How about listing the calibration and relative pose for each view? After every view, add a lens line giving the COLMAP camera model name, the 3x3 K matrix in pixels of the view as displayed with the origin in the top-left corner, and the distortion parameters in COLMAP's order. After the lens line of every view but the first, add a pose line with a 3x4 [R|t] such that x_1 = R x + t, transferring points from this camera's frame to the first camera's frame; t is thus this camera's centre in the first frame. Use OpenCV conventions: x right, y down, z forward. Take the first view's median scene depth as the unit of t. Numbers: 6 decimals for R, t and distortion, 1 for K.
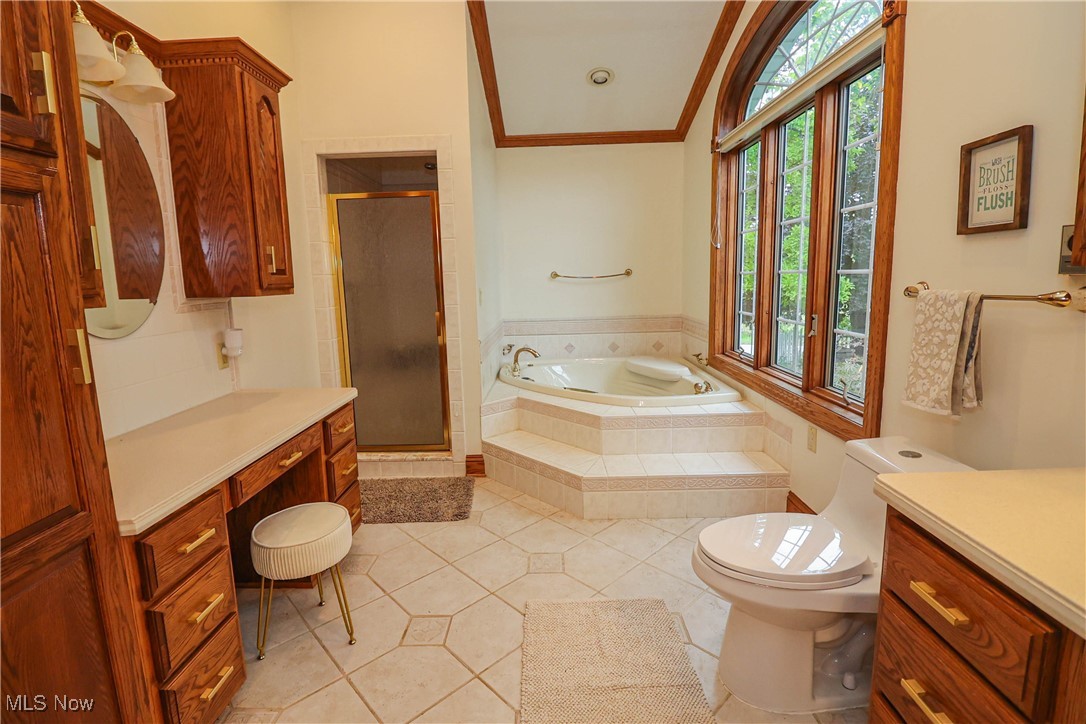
lens RADIAL K [[568.6, 0, 543.0], [0, 568.6, 362.0], [0, 0, 1]] dist [0.000283, 0.000003]
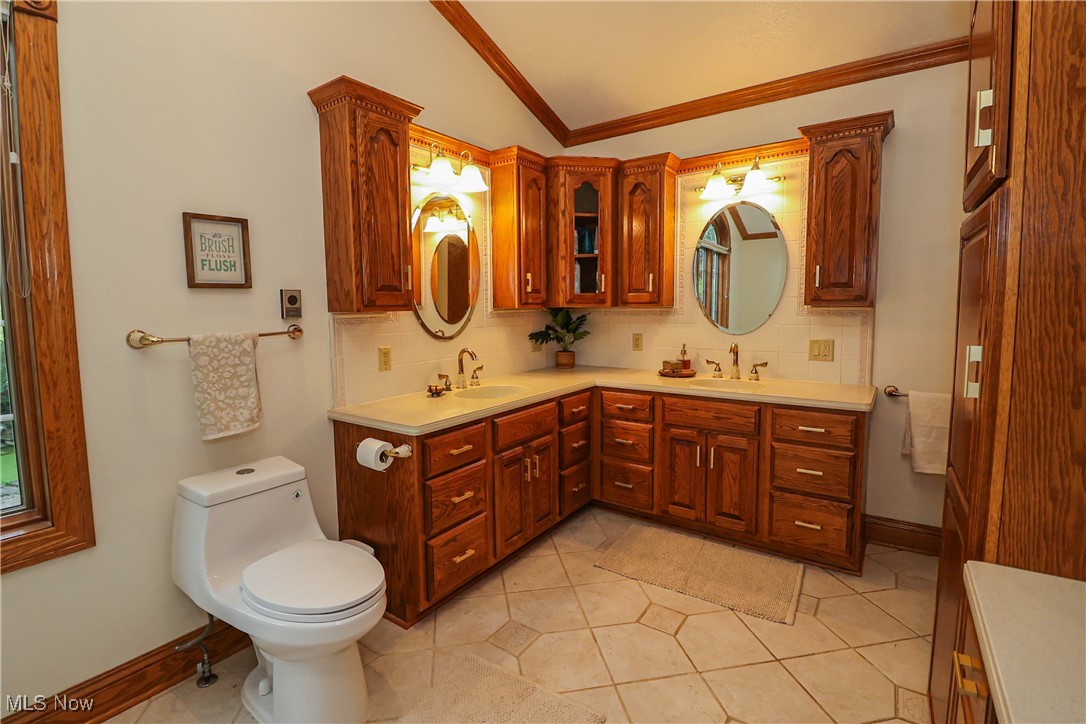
lens RADIAL K [[568.6, 0, 543.0], [0, 568.6, 362.0], [0, 0, 1]] dist [0.000283, 0.000003]
pose [[-0.790279, -0.024732, 0.612248, -0.585530], [0.123016, 0.972438, 0.198068, -0.226796], [-0.600272, 0.231845, -0.765455, 1.560964]]
